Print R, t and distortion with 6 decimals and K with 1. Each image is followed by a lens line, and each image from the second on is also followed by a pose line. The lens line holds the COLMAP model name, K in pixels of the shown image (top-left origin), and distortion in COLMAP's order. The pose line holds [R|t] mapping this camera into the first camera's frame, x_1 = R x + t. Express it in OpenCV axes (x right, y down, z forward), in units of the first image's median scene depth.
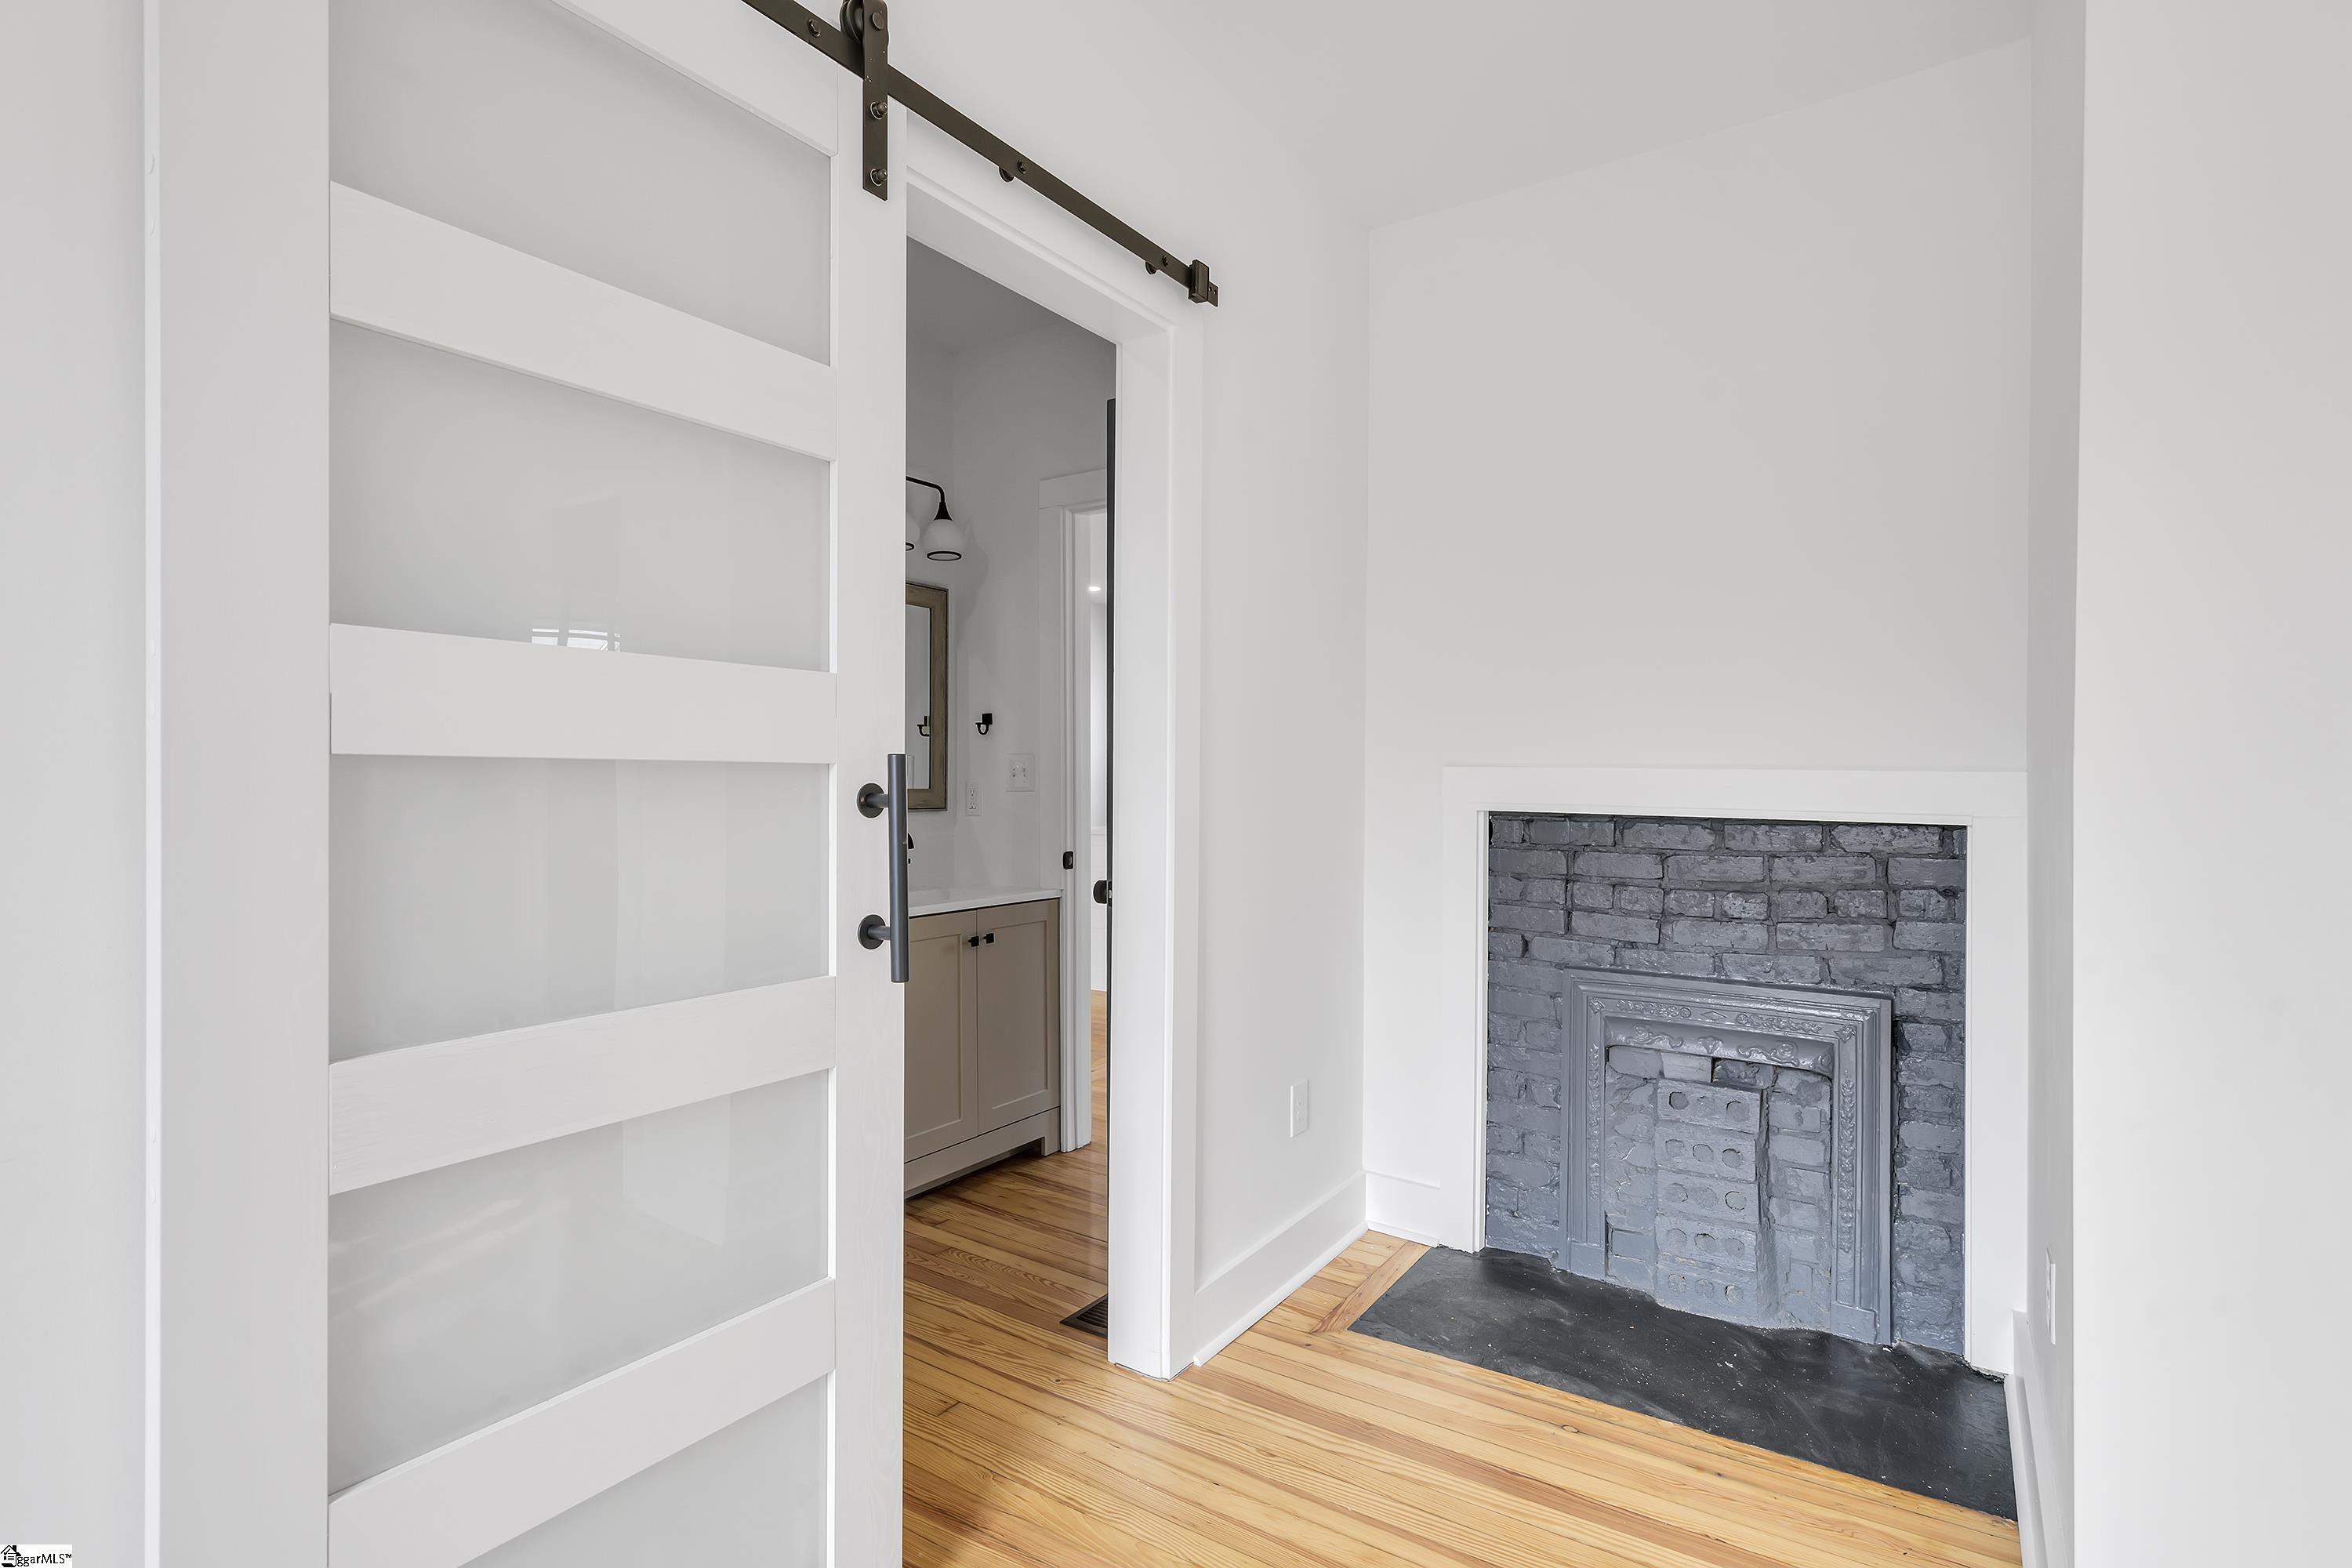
lens RADIAL K [[1138.5, 0, 1176.0], [0, 1138.5, 784.0], [0, 0, 1]] dist [-0.001217, -0.000079]
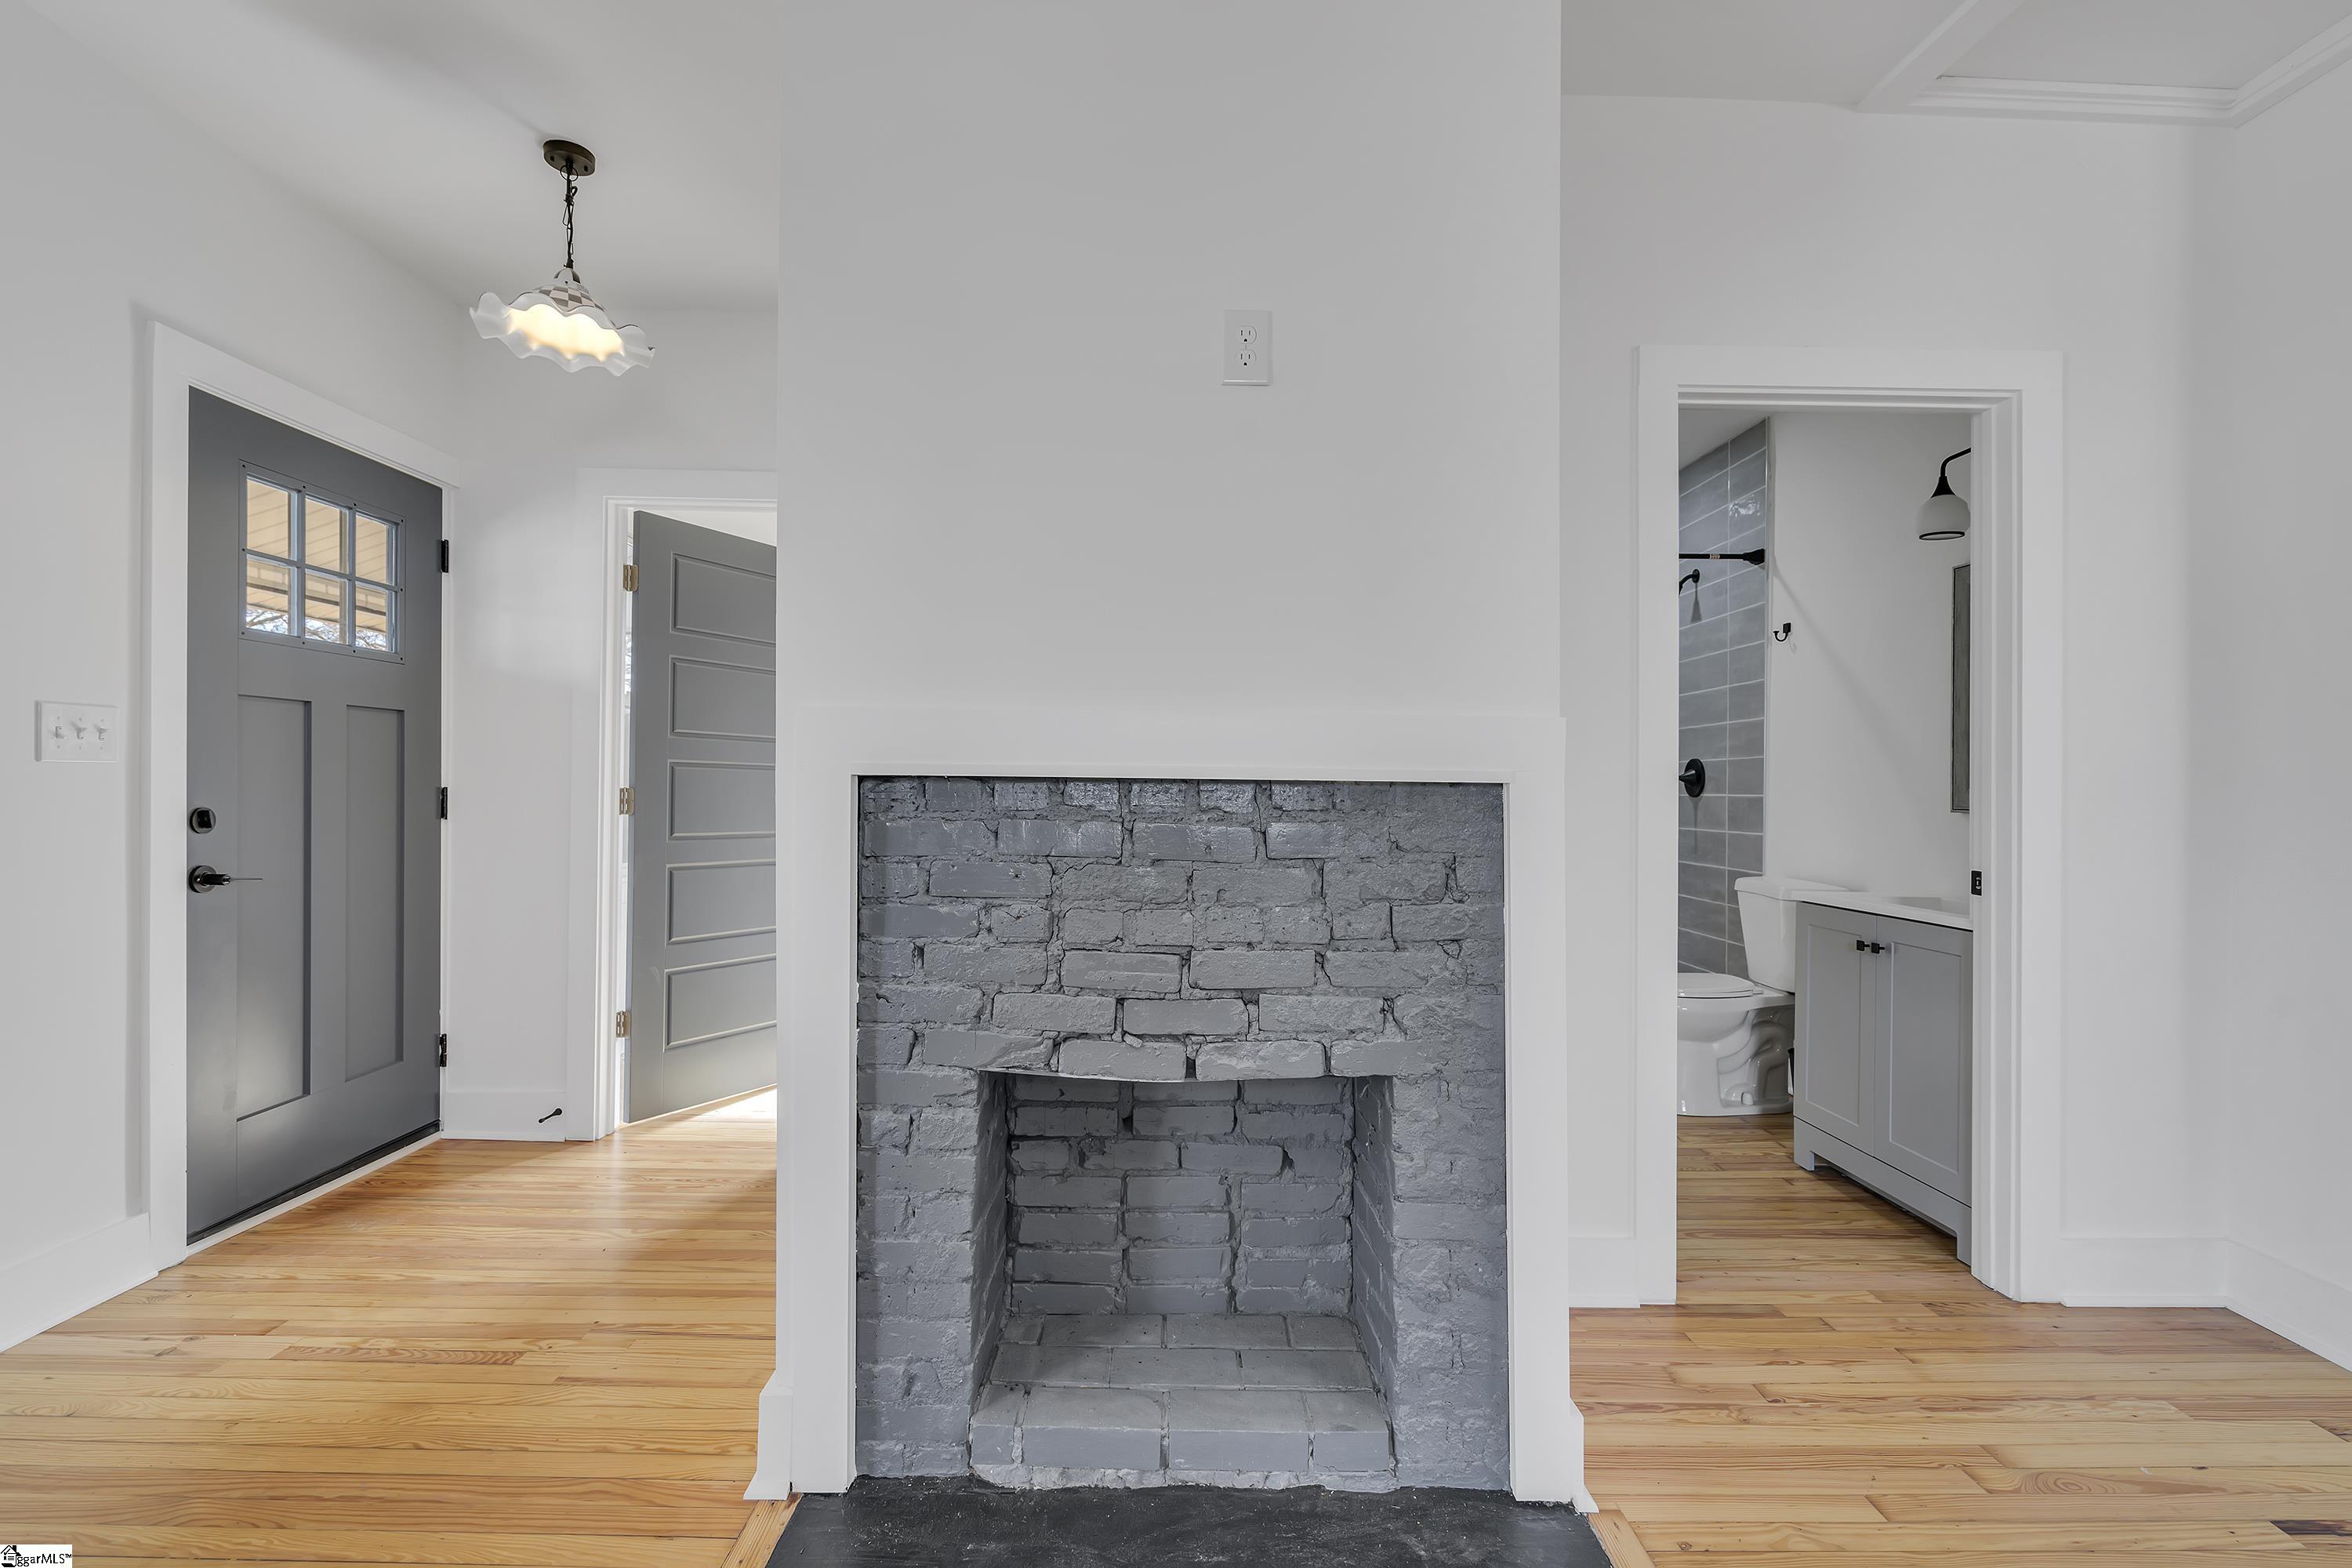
lens RADIAL K [[1071.0, 0, 1177.8], [0, 1071.0, 790.6], [0, 0, 1]] dist [0.000562, 0.000374]
pose [[-0.824855, -0.009444, -0.565265, 0.787451], [-0.012003, 0.999928, 0.000811, 0.013215], [0.565217, 0.007454, -0.824909, 1.377105]]
